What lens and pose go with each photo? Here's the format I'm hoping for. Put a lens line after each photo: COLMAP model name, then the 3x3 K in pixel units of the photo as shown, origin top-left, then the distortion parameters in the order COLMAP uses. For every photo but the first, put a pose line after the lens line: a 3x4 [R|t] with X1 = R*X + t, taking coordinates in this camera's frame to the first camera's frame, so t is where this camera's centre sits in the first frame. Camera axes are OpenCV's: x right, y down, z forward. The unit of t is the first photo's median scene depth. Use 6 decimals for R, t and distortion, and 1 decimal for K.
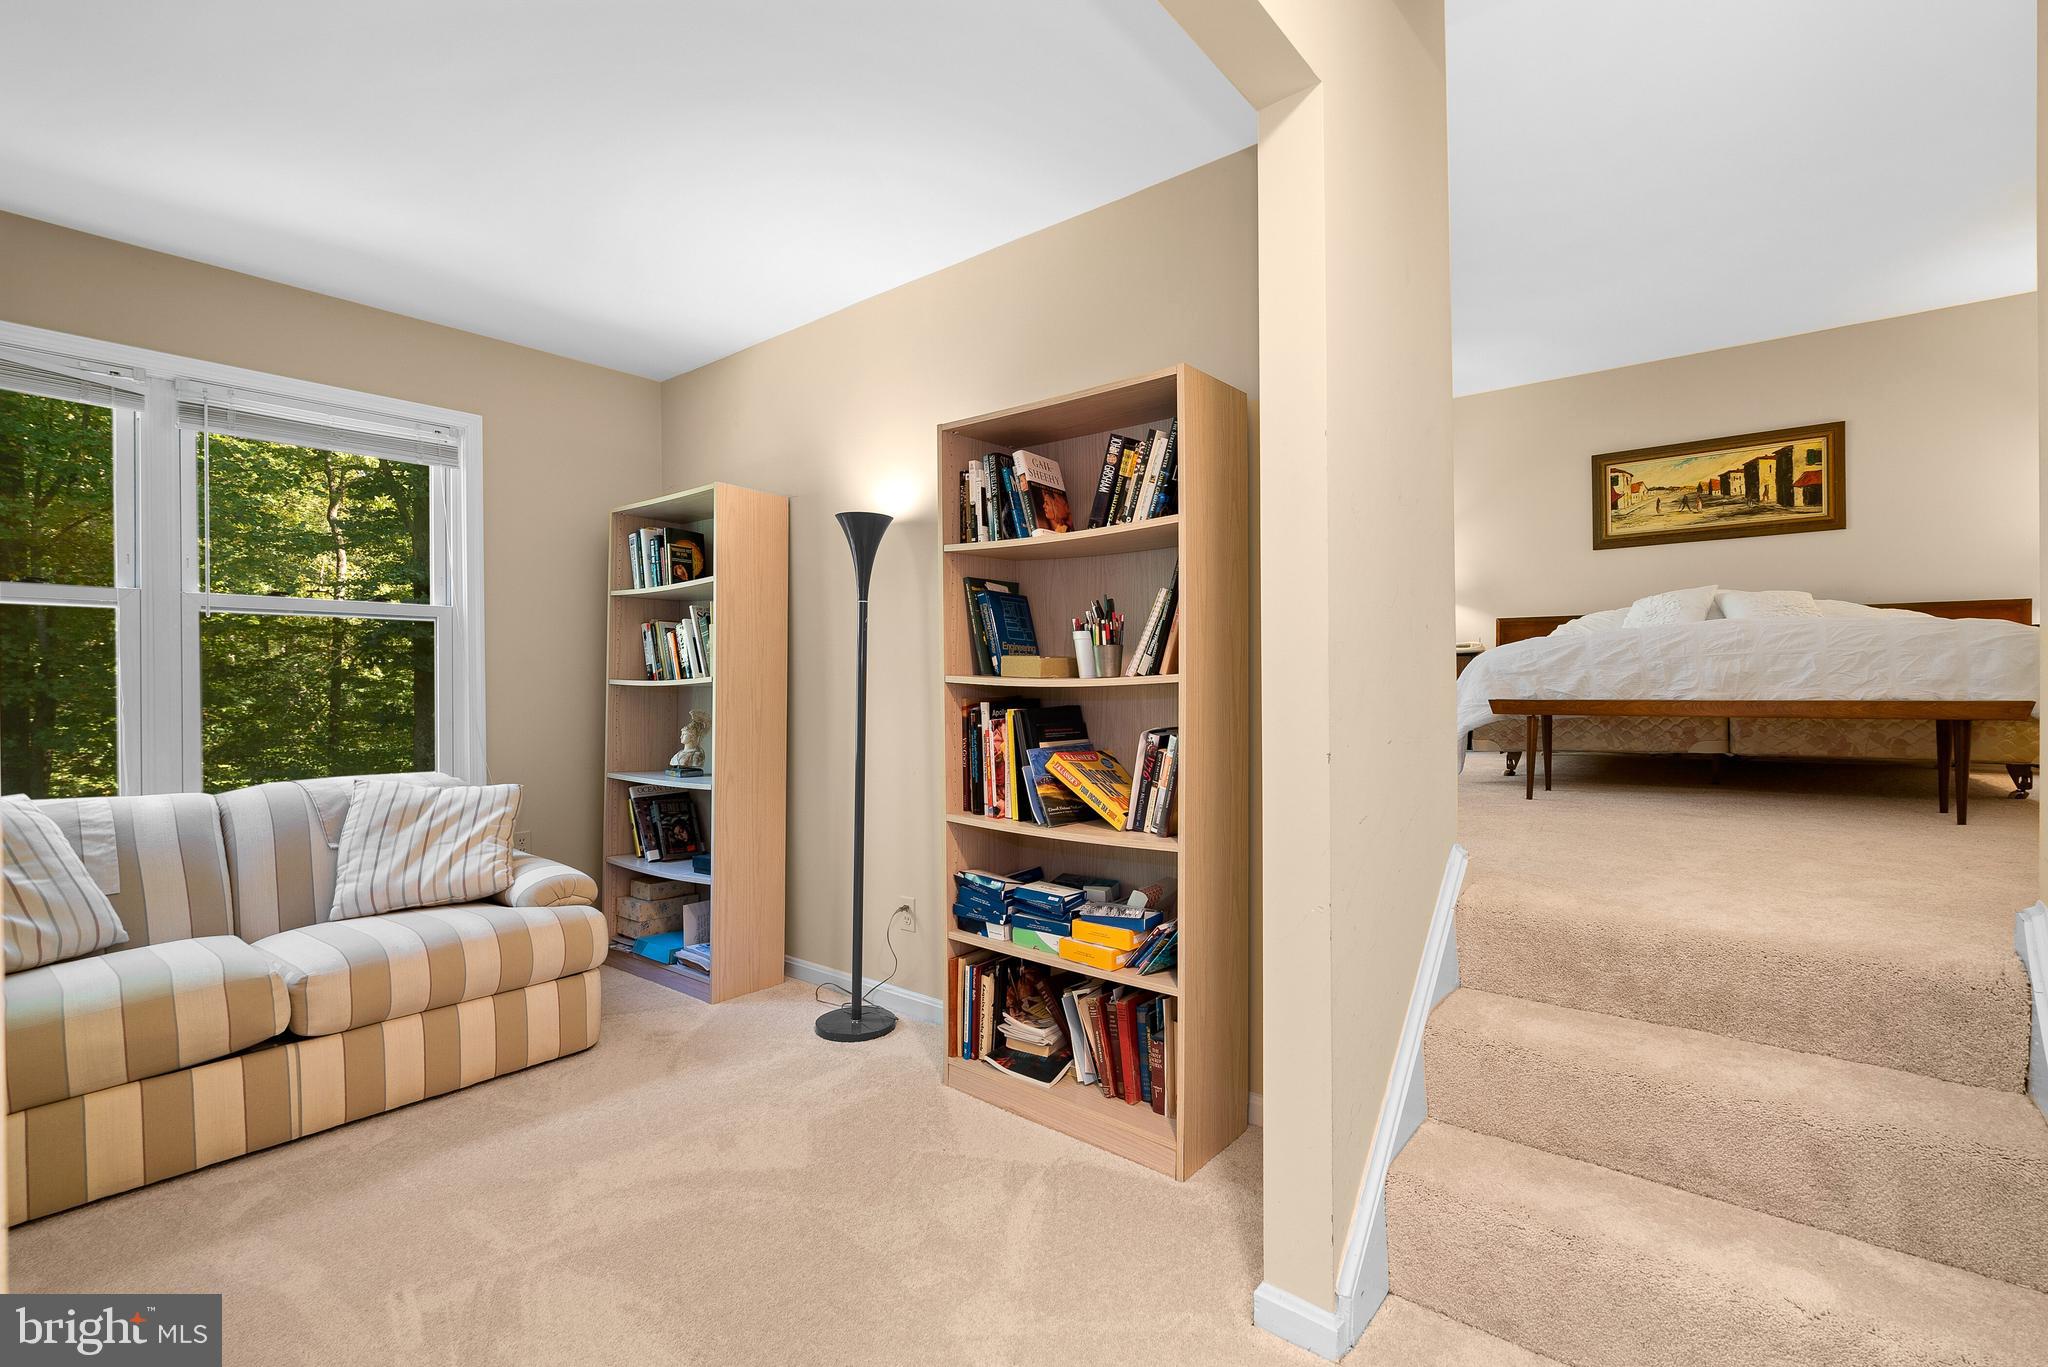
lens RADIAL K [[941.6, 0, 1025.0], [0, 941.6, 687.6], [0, 0, 1]] dist [0.000347, -0.000008]
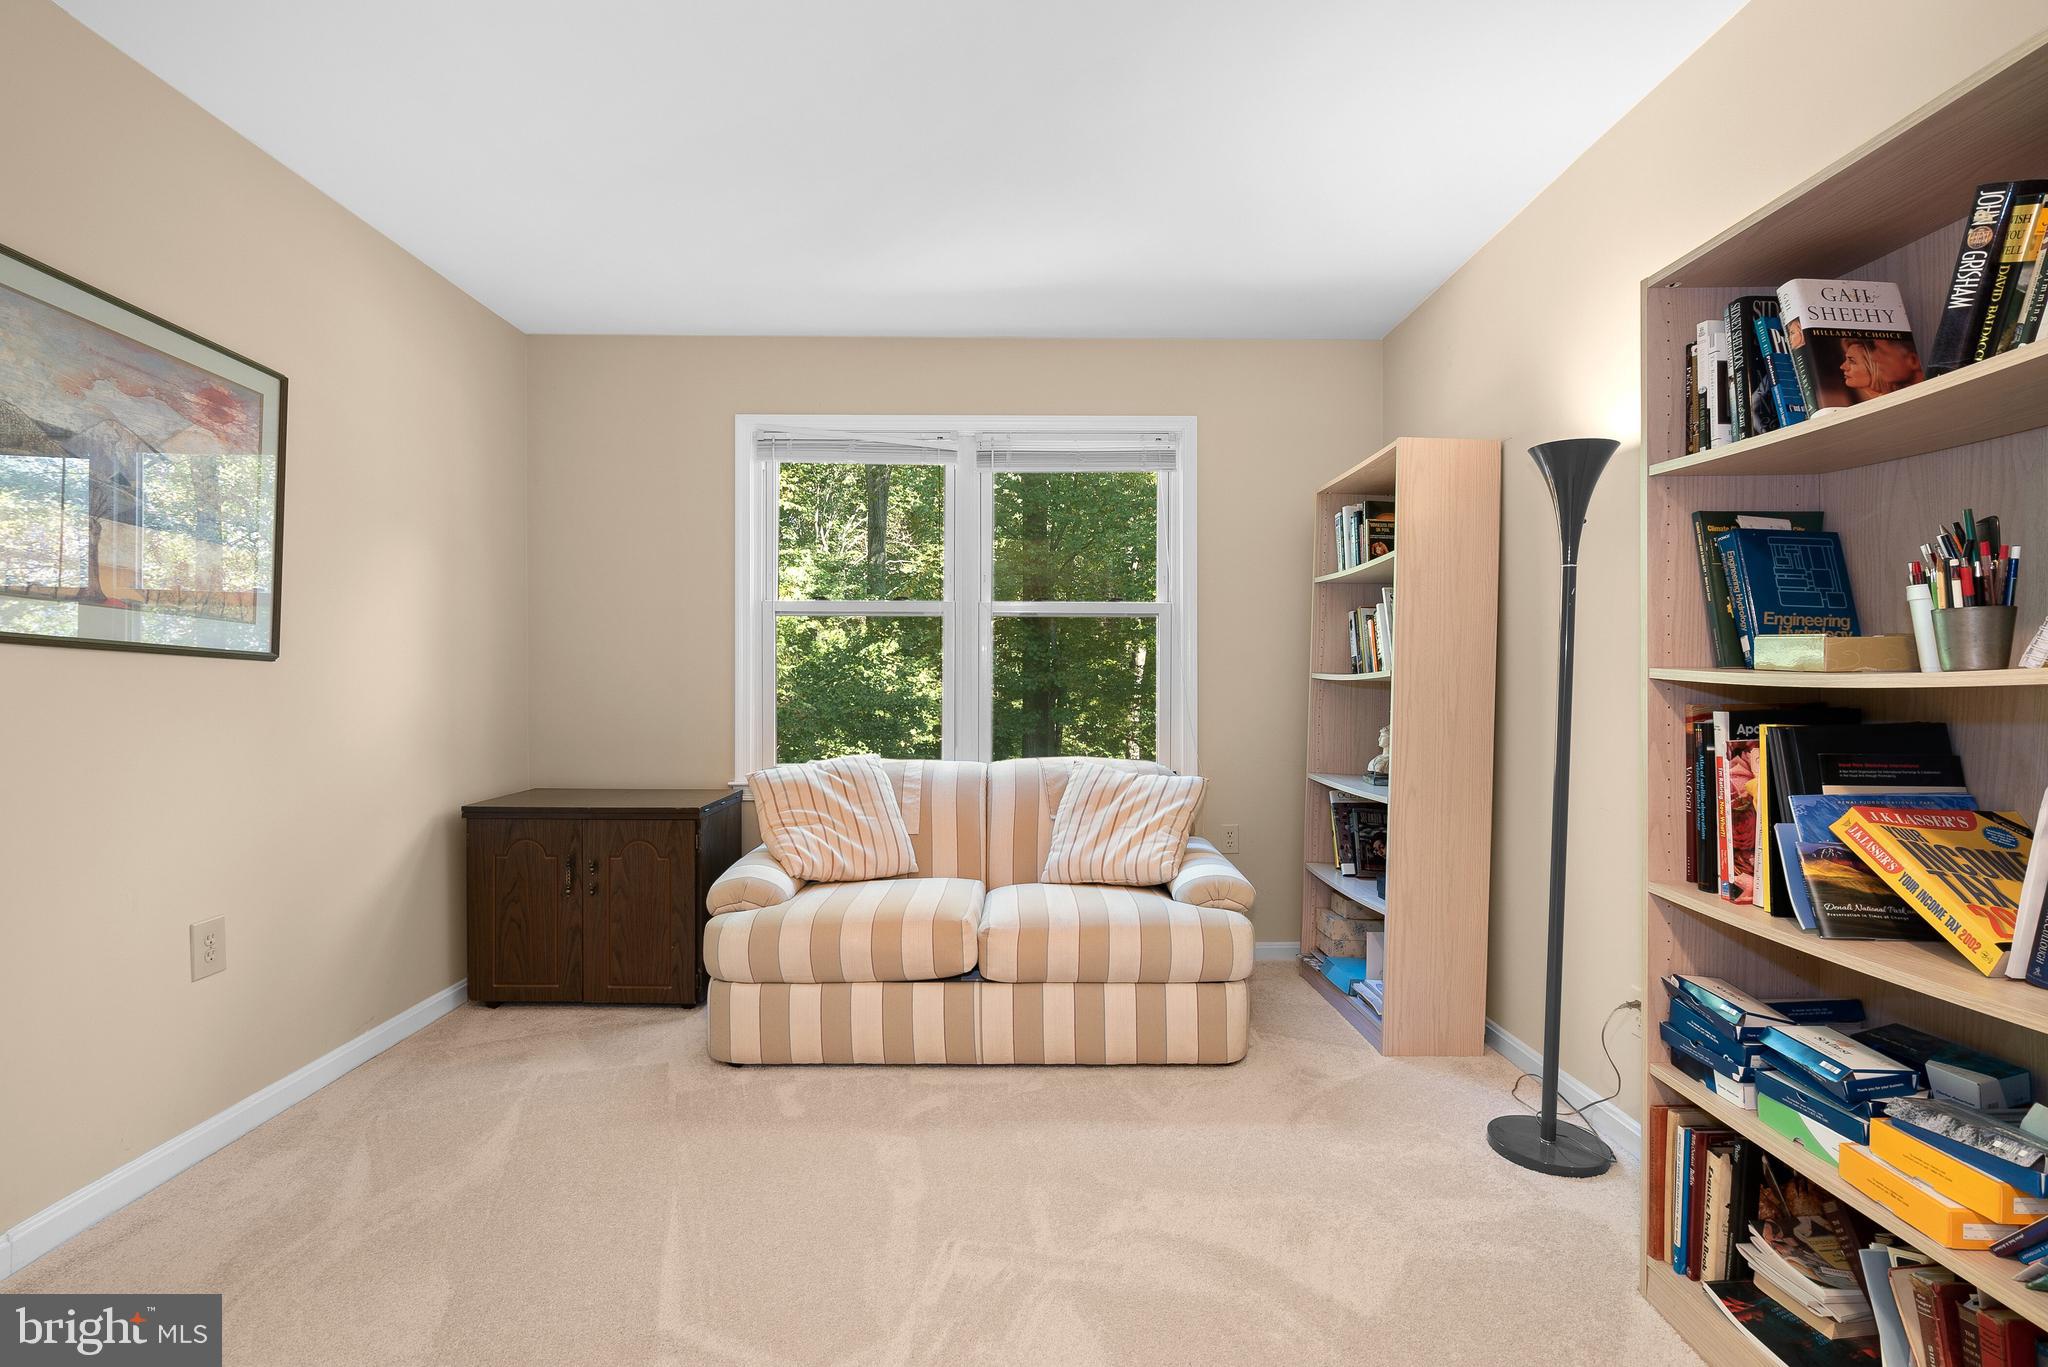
lens RADIAL K [[954.5, 0, 1024.1], [0, 954.5, 690.9], [0, 0, 1]] dist [0.001462, 0.000622]
pose [[0.640423, 0.017680, -0.767818, 0.145262], [-0.010930, 0.999844, 0.013907, -0.001463], [0.767944, -0.000515, 0.640517, 0.251771]]
